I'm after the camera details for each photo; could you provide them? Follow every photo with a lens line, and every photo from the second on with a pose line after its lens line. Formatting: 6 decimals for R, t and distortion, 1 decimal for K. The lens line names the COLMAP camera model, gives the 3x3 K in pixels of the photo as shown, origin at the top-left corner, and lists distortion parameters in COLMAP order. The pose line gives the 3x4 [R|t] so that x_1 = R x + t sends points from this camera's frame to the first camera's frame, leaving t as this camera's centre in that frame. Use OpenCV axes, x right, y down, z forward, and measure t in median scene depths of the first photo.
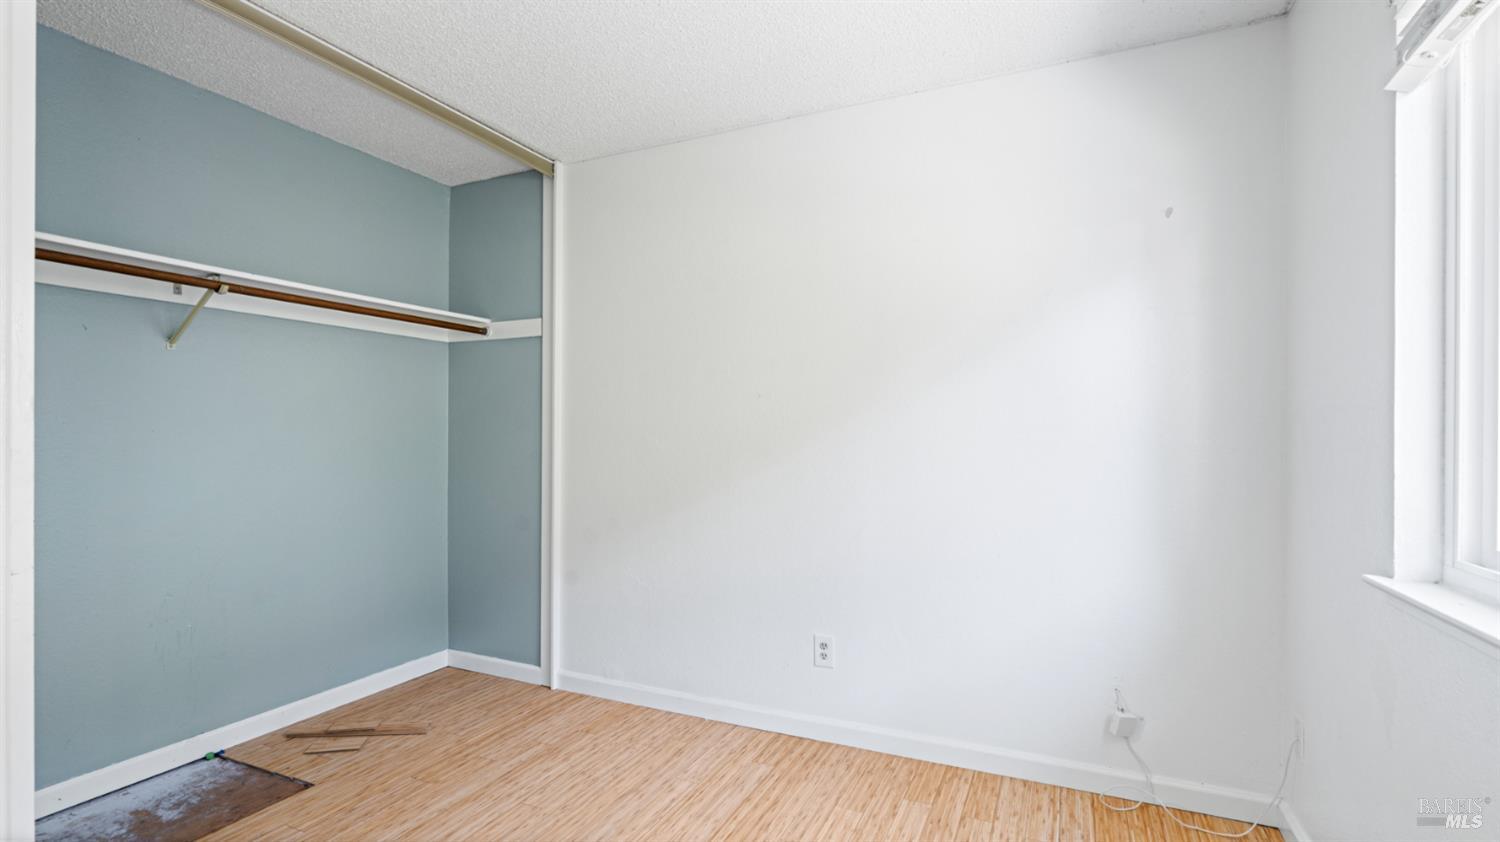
lens RADIAL K [[691.4, 0, 746.3], [0, 691.4, 430.4], [0, 0, 1]] dist [-0.009345, 0.001755]
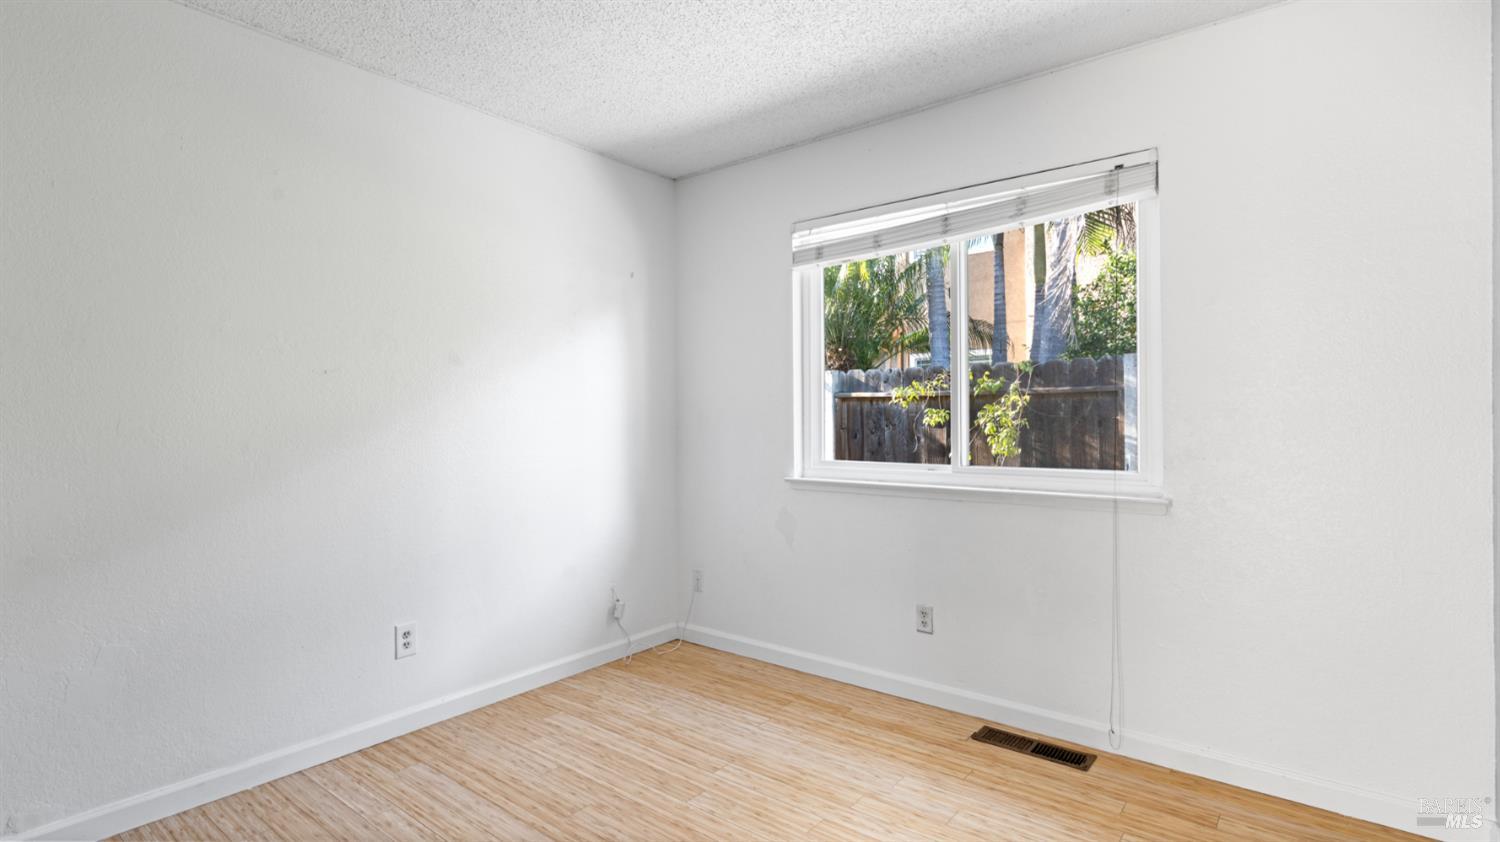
lens RADIAL K [[738.3, 0, 745.9], [0, 738.3, 421.9], [0, 0, 1]] dist [0.021758, 0.000823]
pose [[0.223914, -0.001505, 0.974608, -0.854307], [-0.006936, 0.999971, 0.003138, 0.008153], [-0.974584, -0.007463, 0.223897, 0.328353]]
